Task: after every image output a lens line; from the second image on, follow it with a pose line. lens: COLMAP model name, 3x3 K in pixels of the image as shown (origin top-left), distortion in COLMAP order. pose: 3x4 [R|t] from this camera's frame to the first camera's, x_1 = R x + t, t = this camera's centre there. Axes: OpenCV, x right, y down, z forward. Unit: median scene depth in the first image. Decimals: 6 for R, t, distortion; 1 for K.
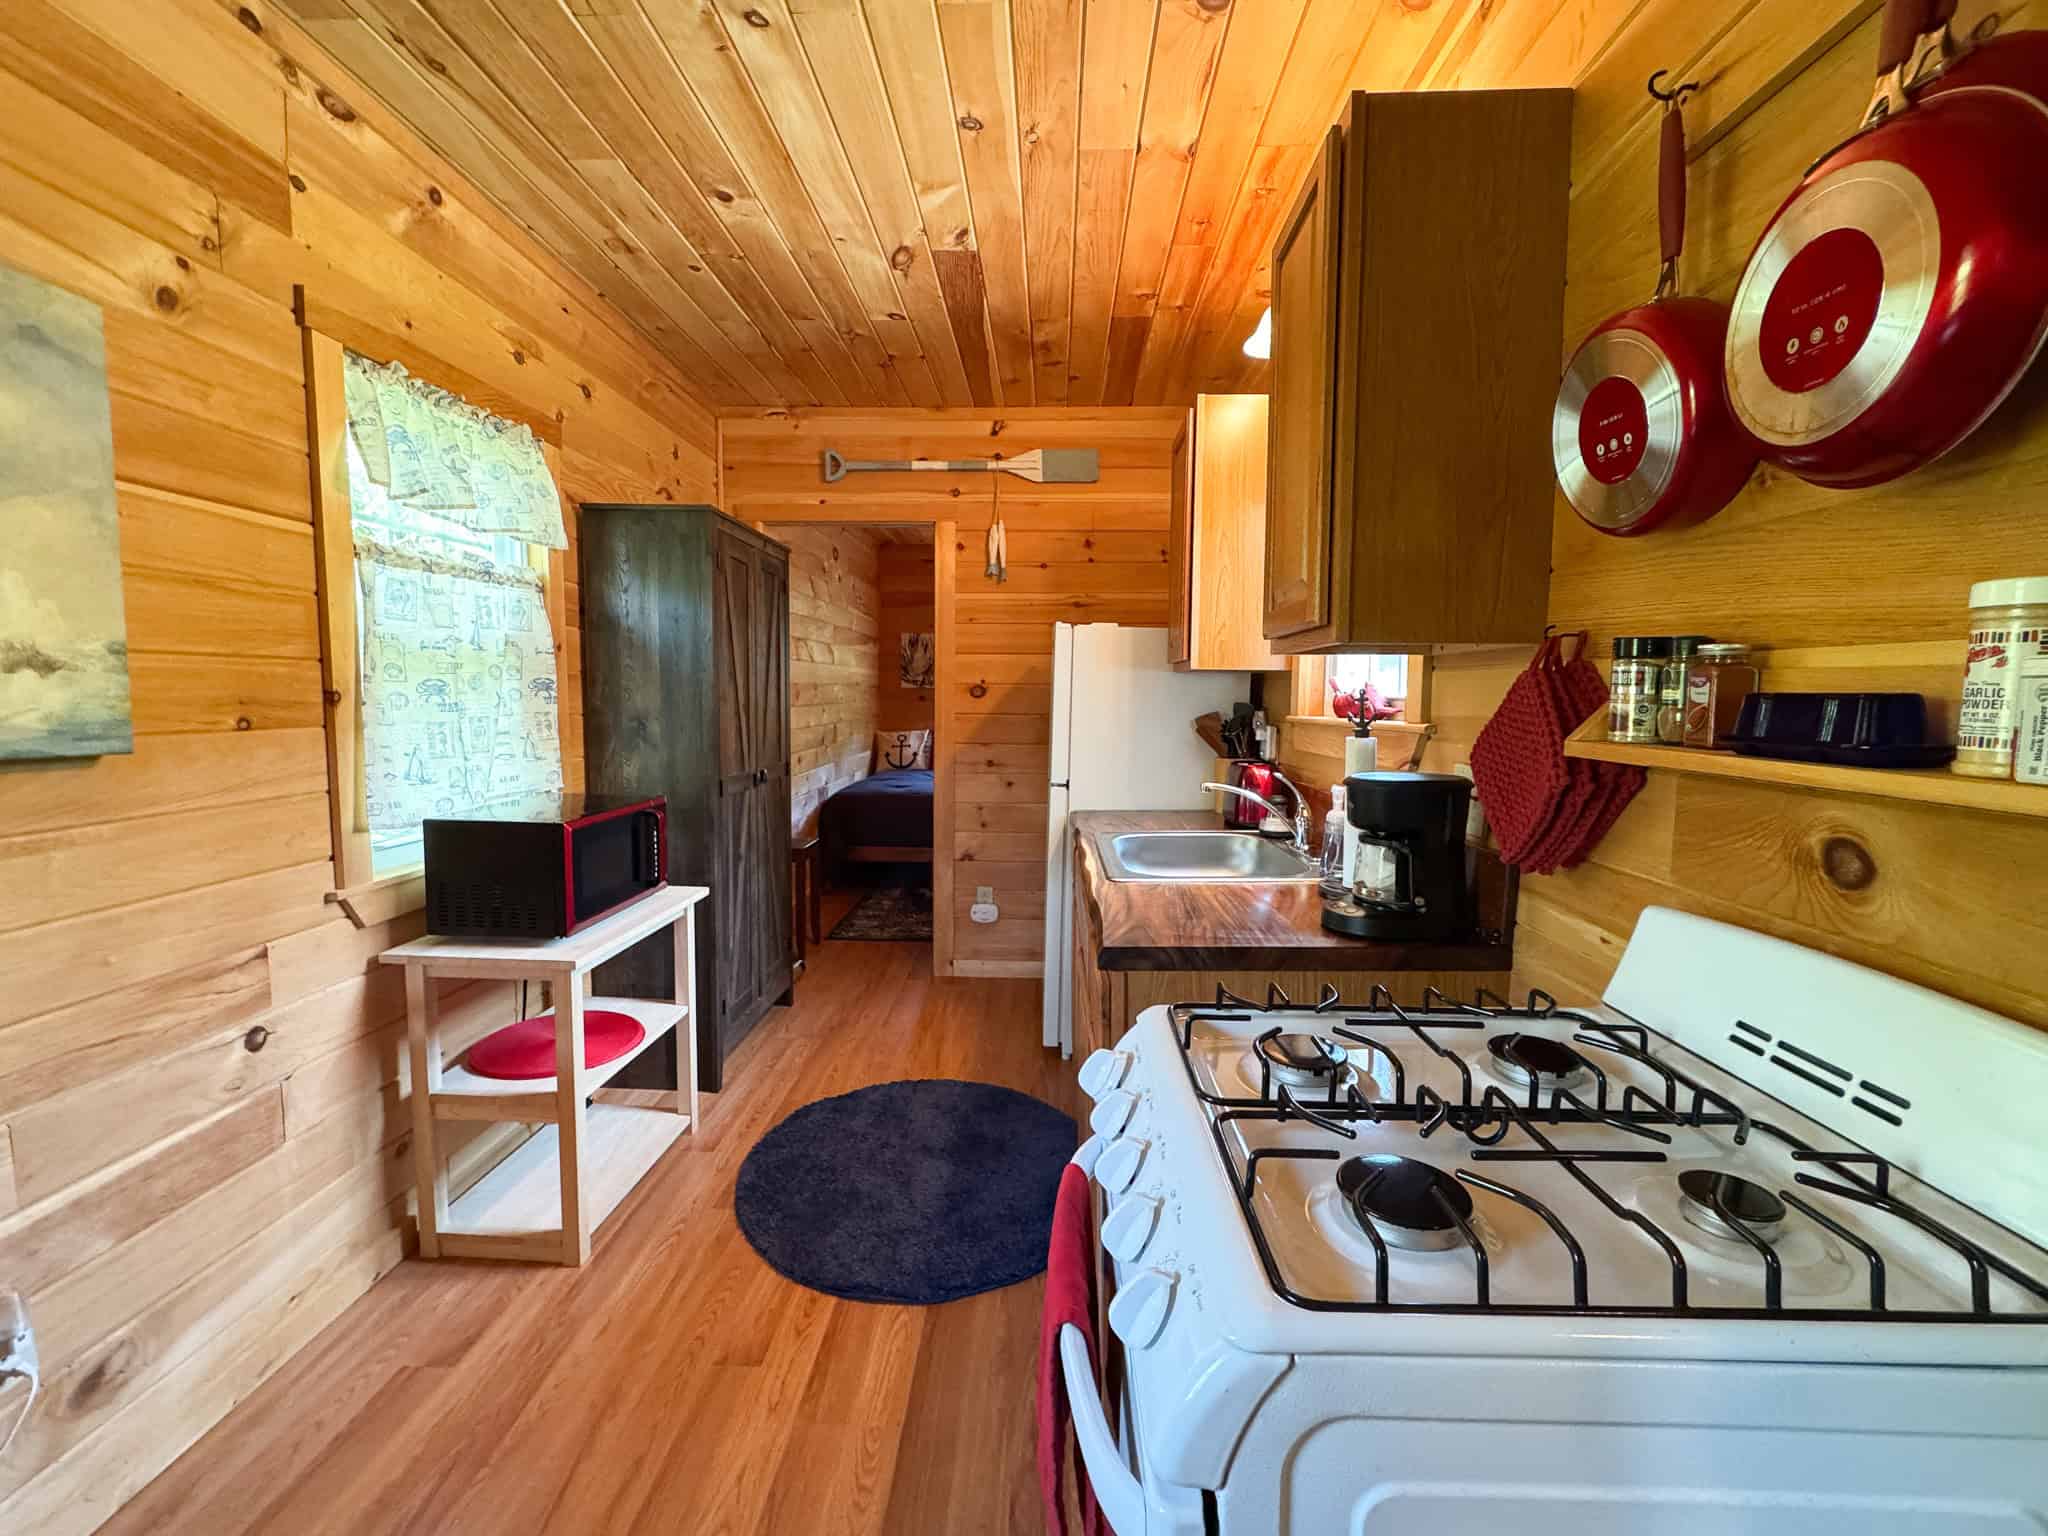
lens RADIAL K [[831.9, 0, 1024.3], [0, 831.9, 766.6], [0, 0, 1]] dist [-0.004049, -0.000238]
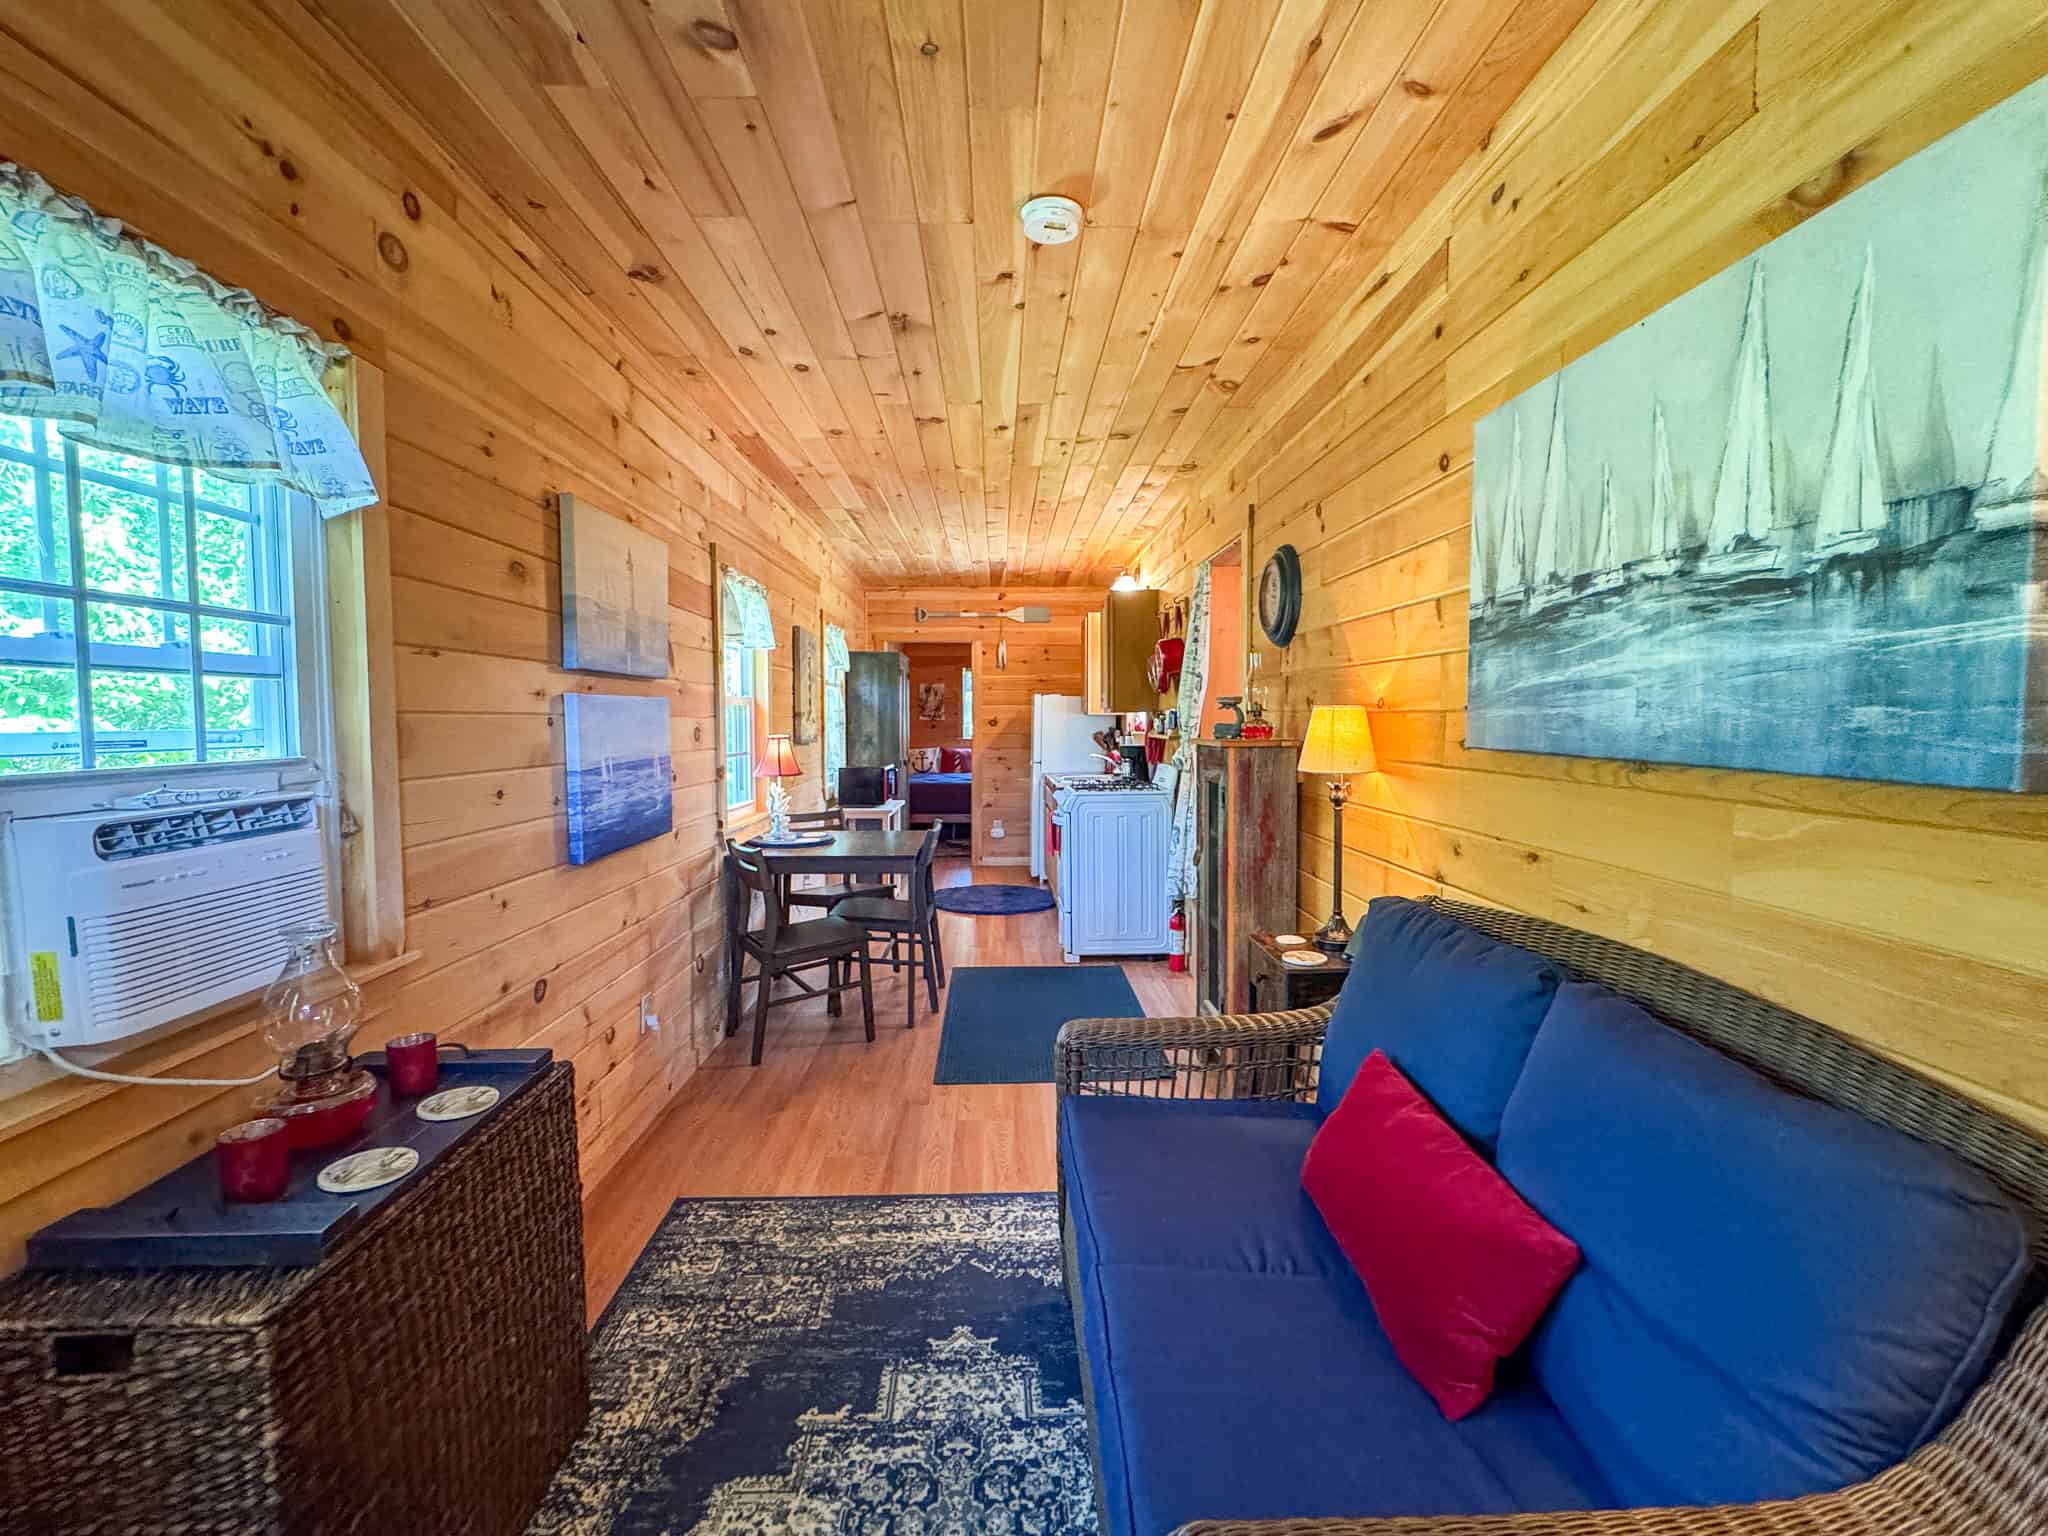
lens RADIAL K [[892.1, 0, 1020.0], [0, 892.1, 765.0], [0, 0, 1]] dist [-0.000082, 0.000000]
pose [[0.998124, -0.013359, 0.059756, -0.124931], [0.015608, 0.999181, -0.037323, 0.097115], [-0.059209, 0.038186, 0.997515, -1.204835]]
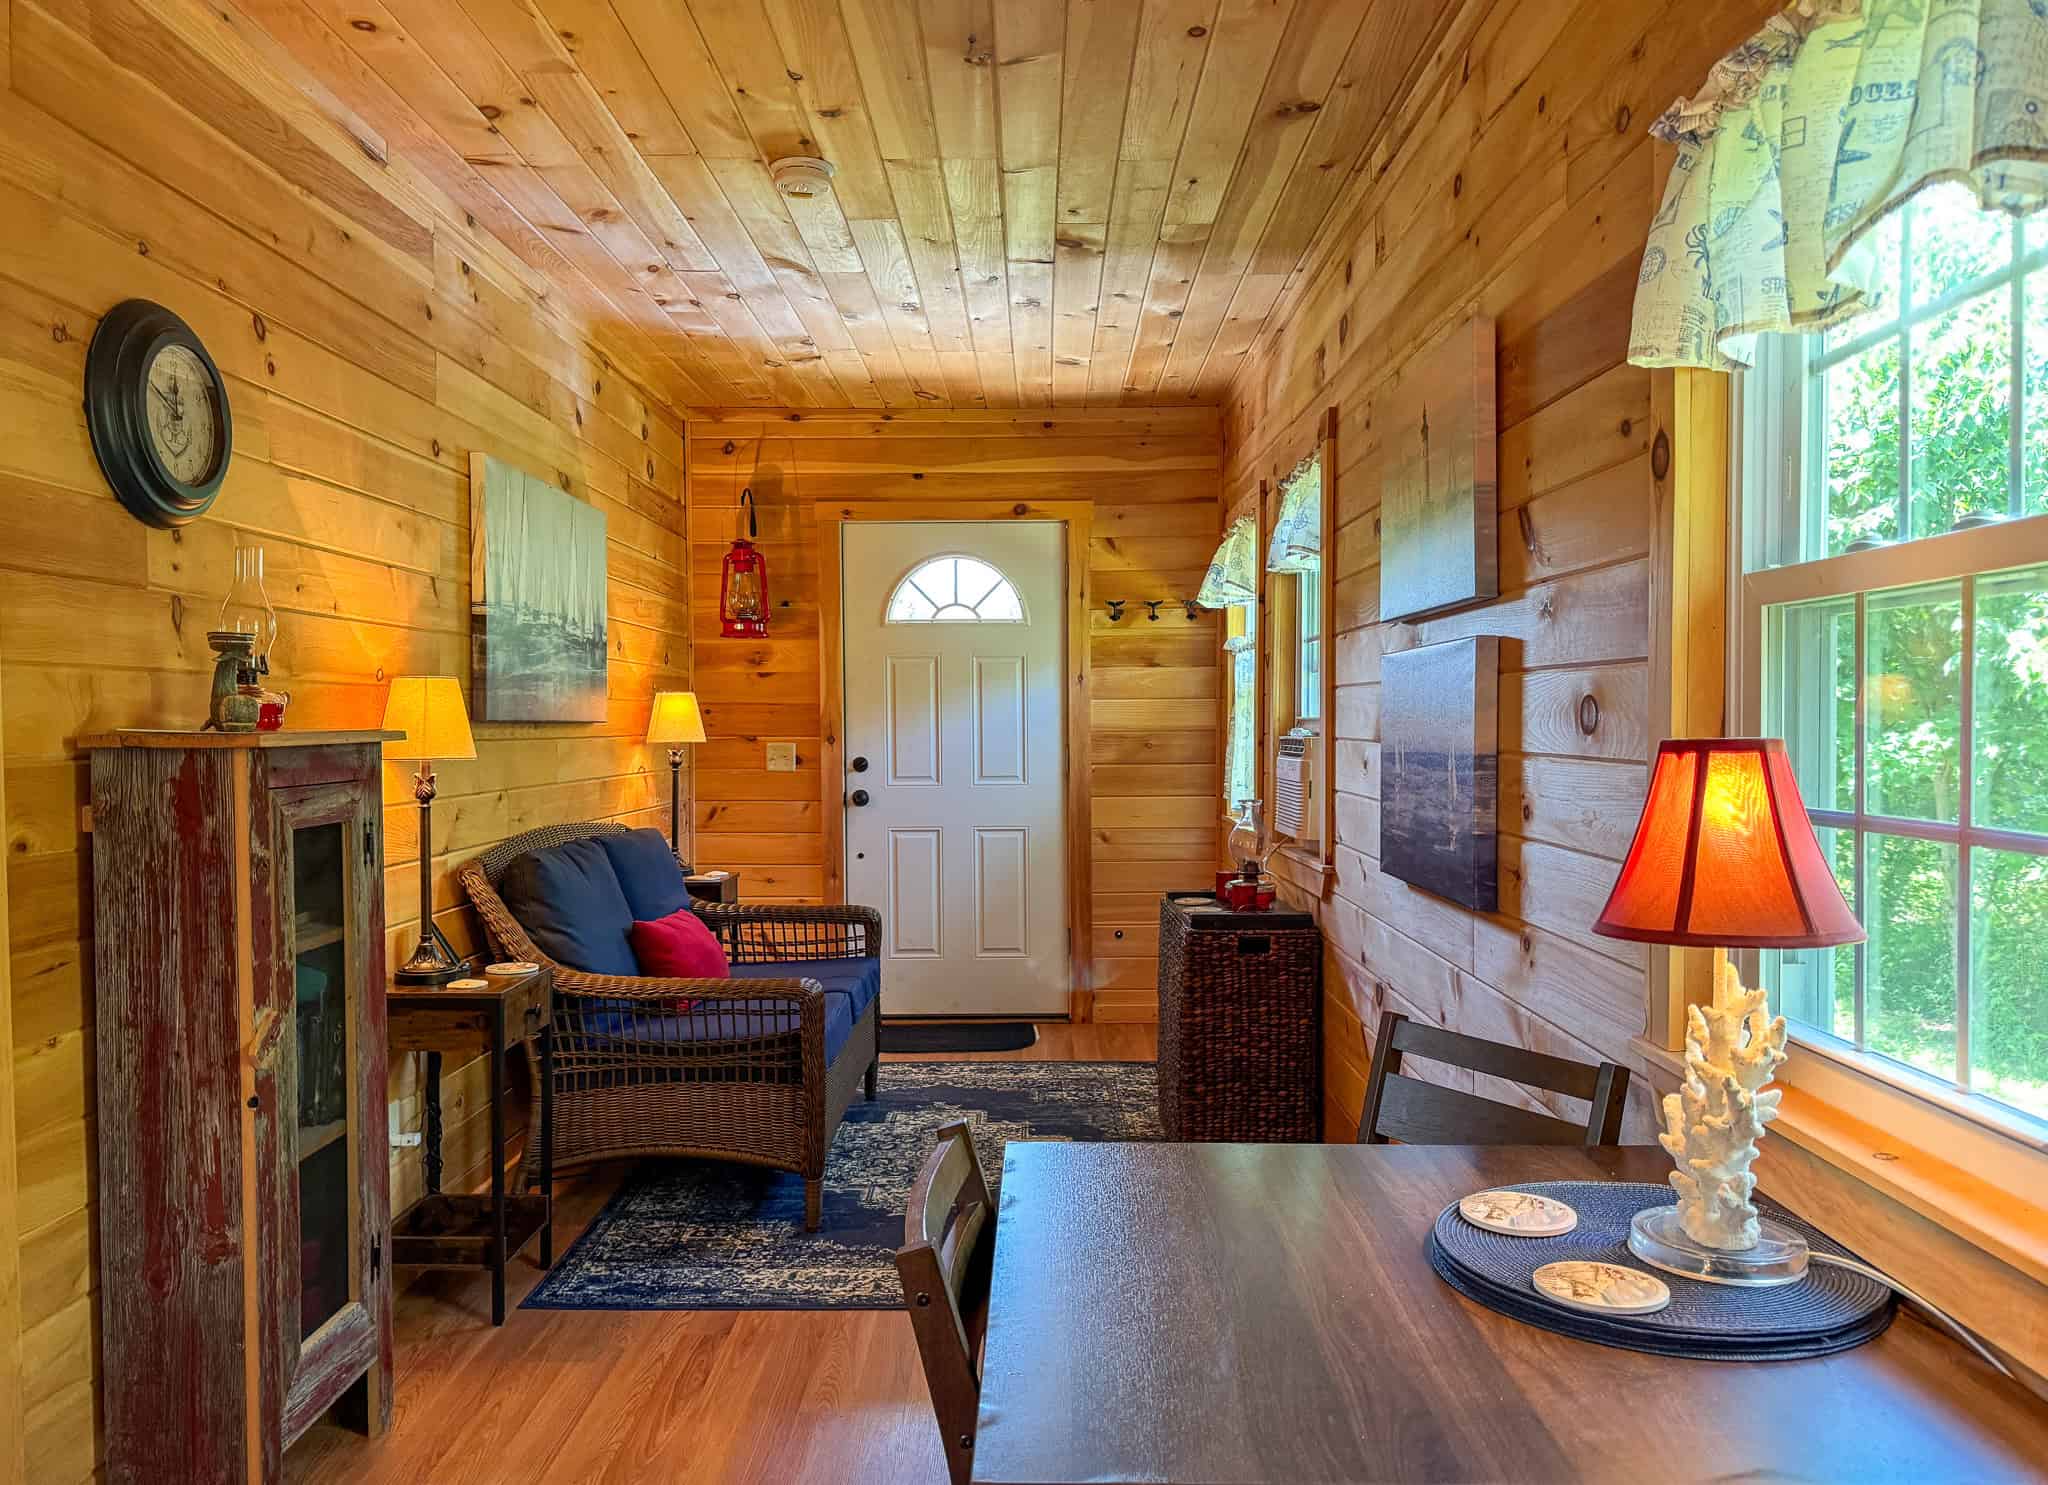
lens RADIAL K [[1500.3, 0, 1024.7], [0, 1500.3, 745.3], [0, 0, 1]] dist [0.000327, 0.000027]
pose [[-0.999701, -0.001299, -0.024410, -0.271921], [-0.004045, 0.993614, 0.112759, -0.233417], [0.024108, 0.112824, -0.993322, 2.798972]]
